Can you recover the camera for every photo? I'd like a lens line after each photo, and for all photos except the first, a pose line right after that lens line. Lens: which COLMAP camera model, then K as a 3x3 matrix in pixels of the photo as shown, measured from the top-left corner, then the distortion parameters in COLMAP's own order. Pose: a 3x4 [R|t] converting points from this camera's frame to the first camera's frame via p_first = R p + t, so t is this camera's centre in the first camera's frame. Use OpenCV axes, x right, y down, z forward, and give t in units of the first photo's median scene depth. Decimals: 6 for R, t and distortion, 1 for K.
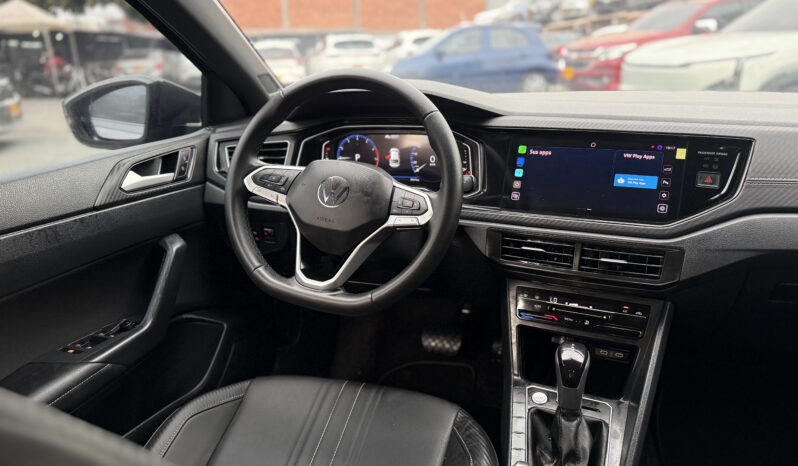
lens RADIAL K [[561.3, 0, 398.4], [0, 561.3, 230.7], [0, 0, 1]] dist [0.066114, -0.093073]
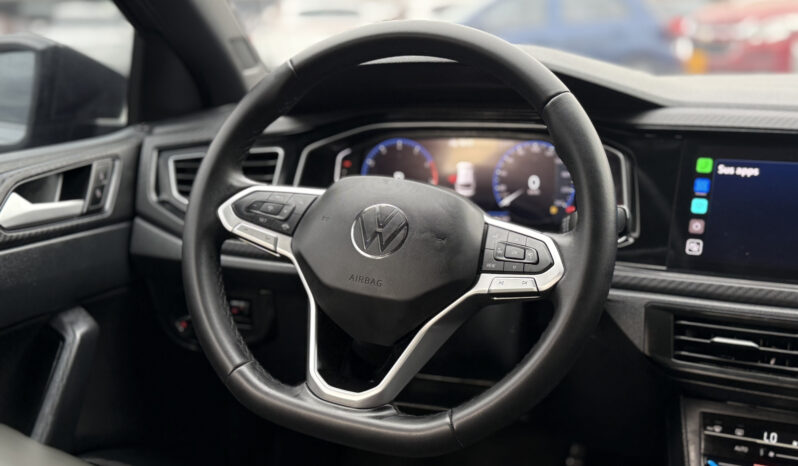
lens RADIAL K [[965.0, 0, 394.7], [0, 965.0, 230.9], [0, 0, 1]] dist [0.098900, 0.000000]
pose [[0.999874, 0.013701, -0.007995, -0.086819], [-0.014418, 0.995089, -0.097931, 0.023262], [0.006614, 0.098034, 0.995161, 0.033518]]
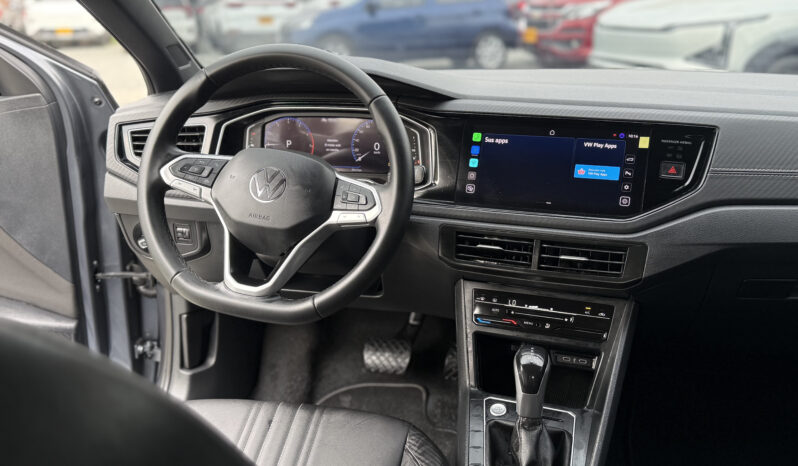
lens RADIAL K [[707.6, 0, 400.4], [0, 707.6, 232.8], [0, 0, 1]] dist [0.104877, -0.014693]
pose [[0.994030, -0.011332, 0.108517, -0.028594], [0.011031, 0.999933, 0.003378, 0.004271], [-0.108548, -0.002161, 0.994089, -0.124341]]
